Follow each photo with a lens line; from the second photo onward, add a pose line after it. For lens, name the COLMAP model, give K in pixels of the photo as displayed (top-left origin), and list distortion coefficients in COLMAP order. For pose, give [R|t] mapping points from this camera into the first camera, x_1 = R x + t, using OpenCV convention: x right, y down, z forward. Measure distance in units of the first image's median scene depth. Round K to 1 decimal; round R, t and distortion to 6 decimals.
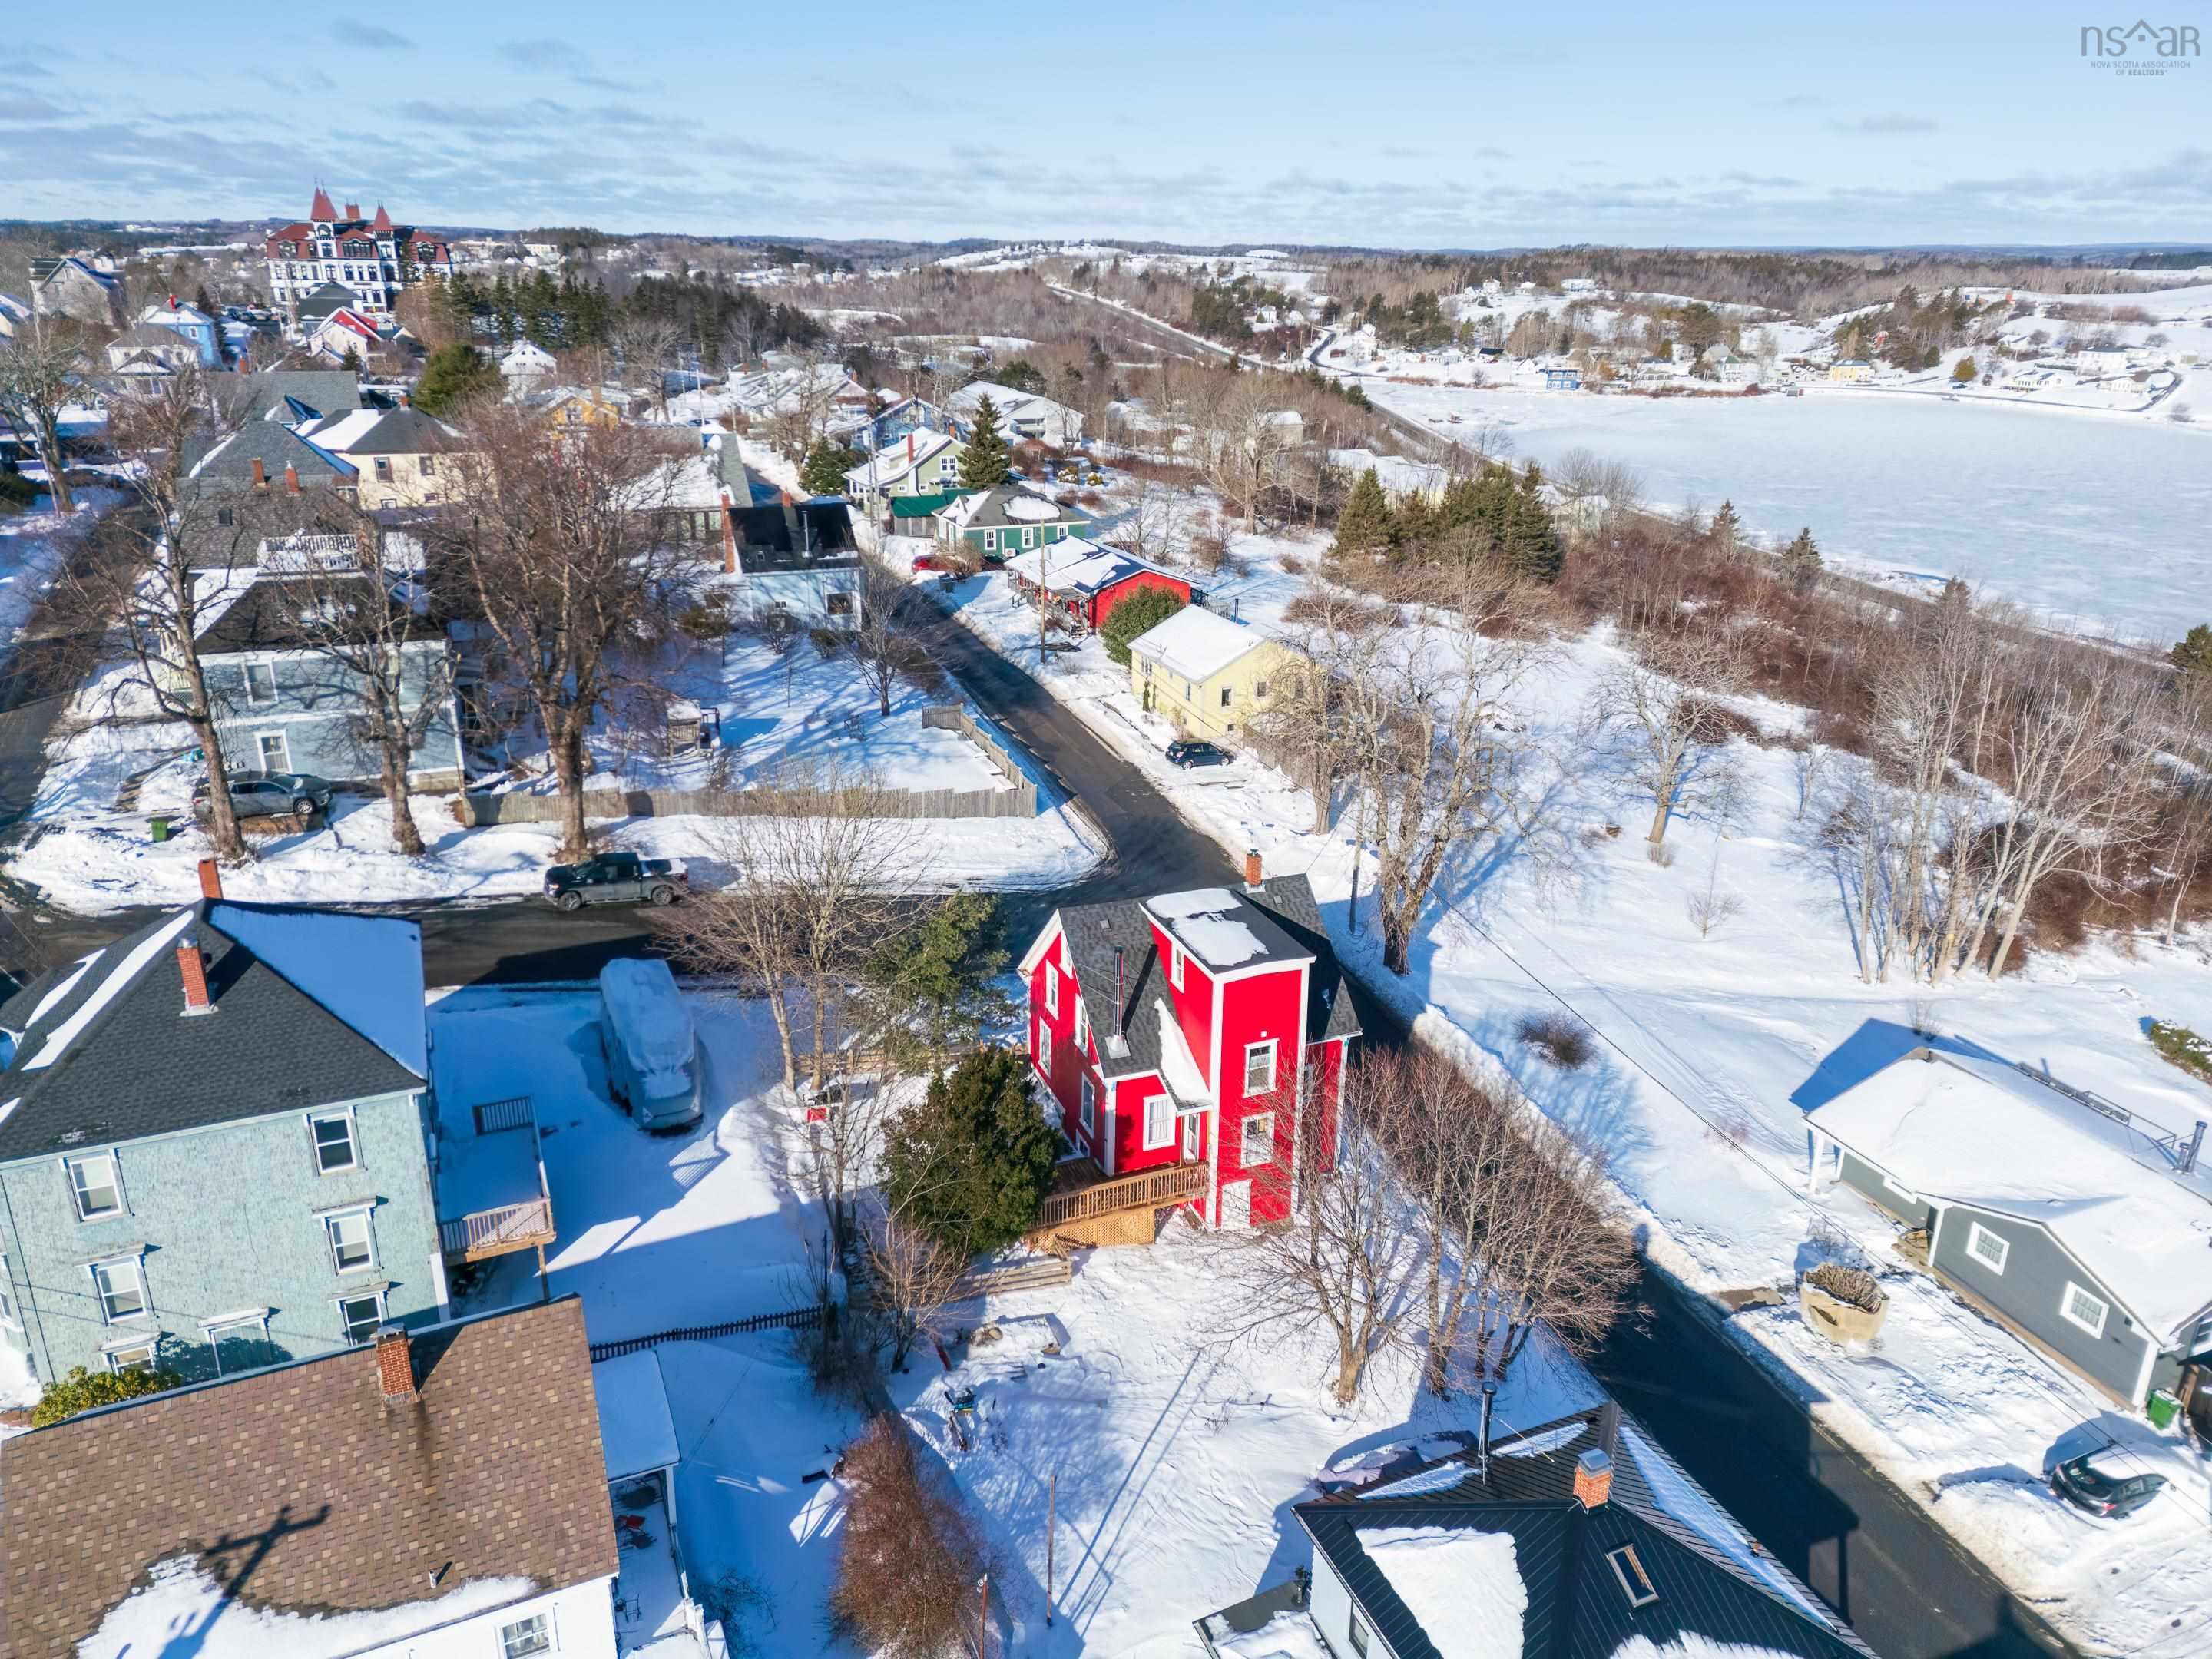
lens RADIAL K [[1508.3, 0, 1112.3], [0, 1508.3, 823.2], [0, 0, 1]] dist [0.088552, -0.052296]
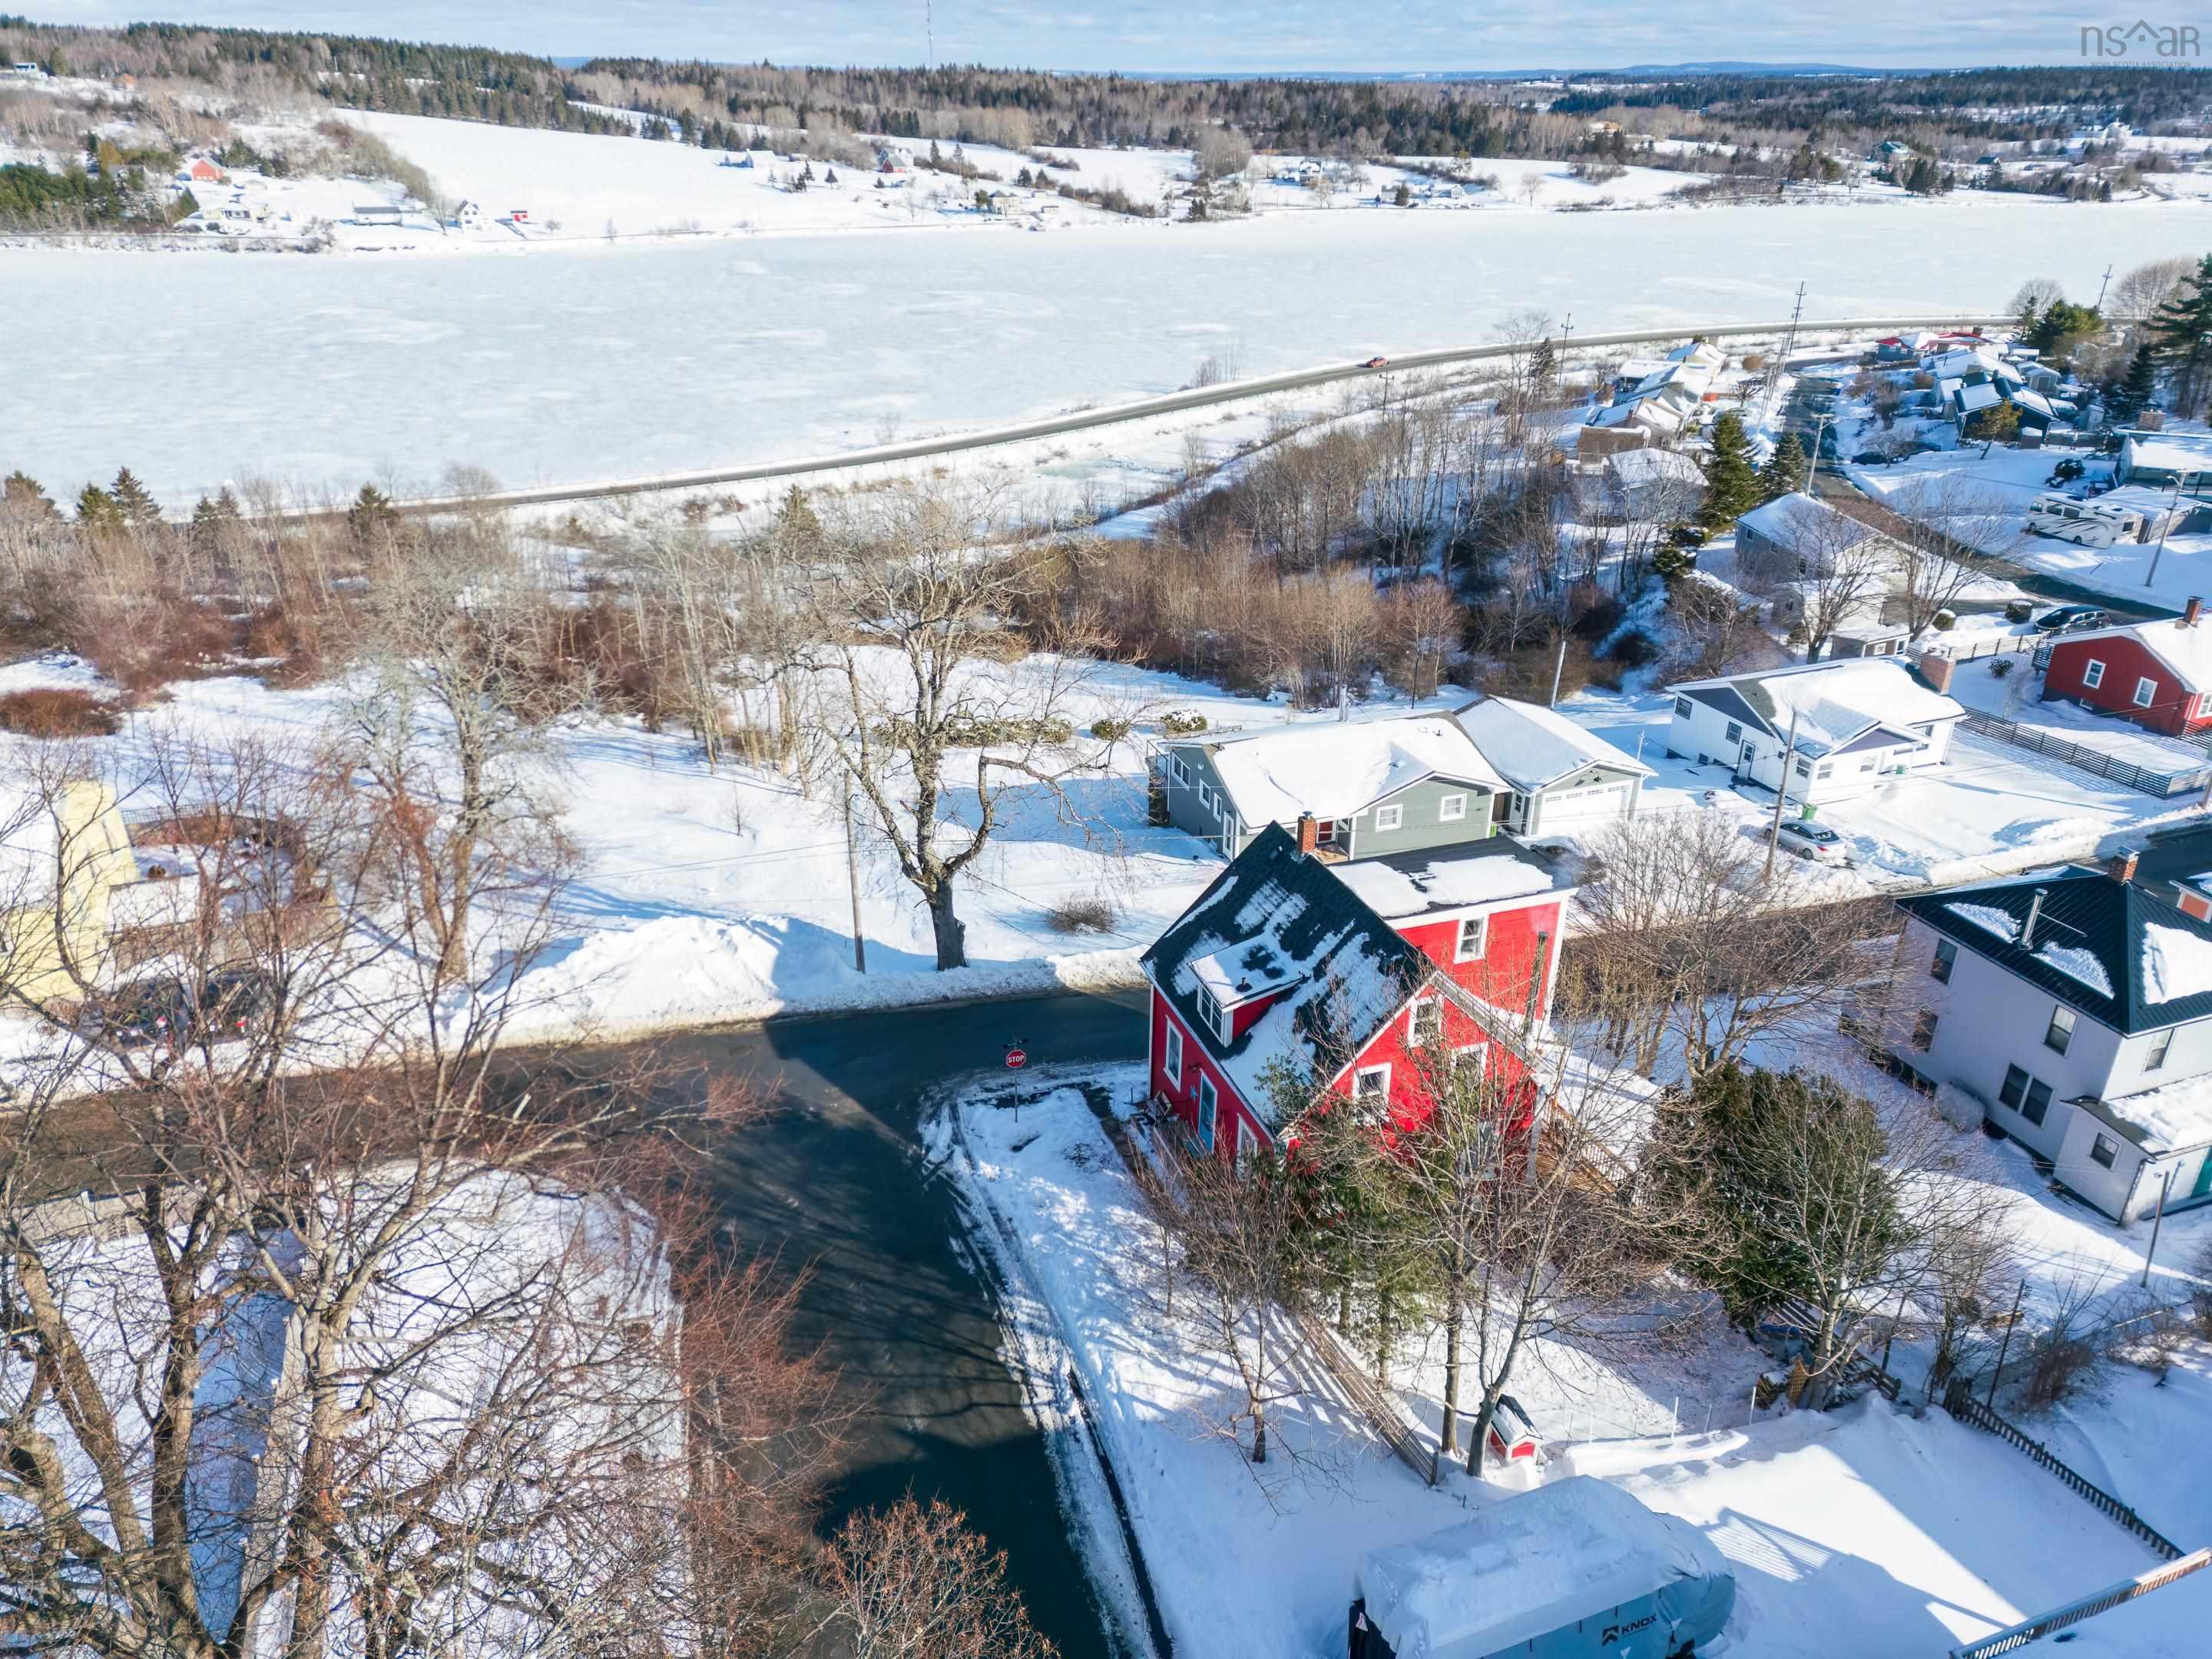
lens RADIAL K [[1508.3, 0, 1109.3], [0, 1508.3, 821.7], [0, 0, 1]] dist [0.088552, -0.052296]
pose [[0.056914, -0.434593, 0.898827, -0.733980], [0.349281, 0.852061, 0.389865, -0.377973], [-0.935288, 0.291754, 0.200290, 1.036615]]
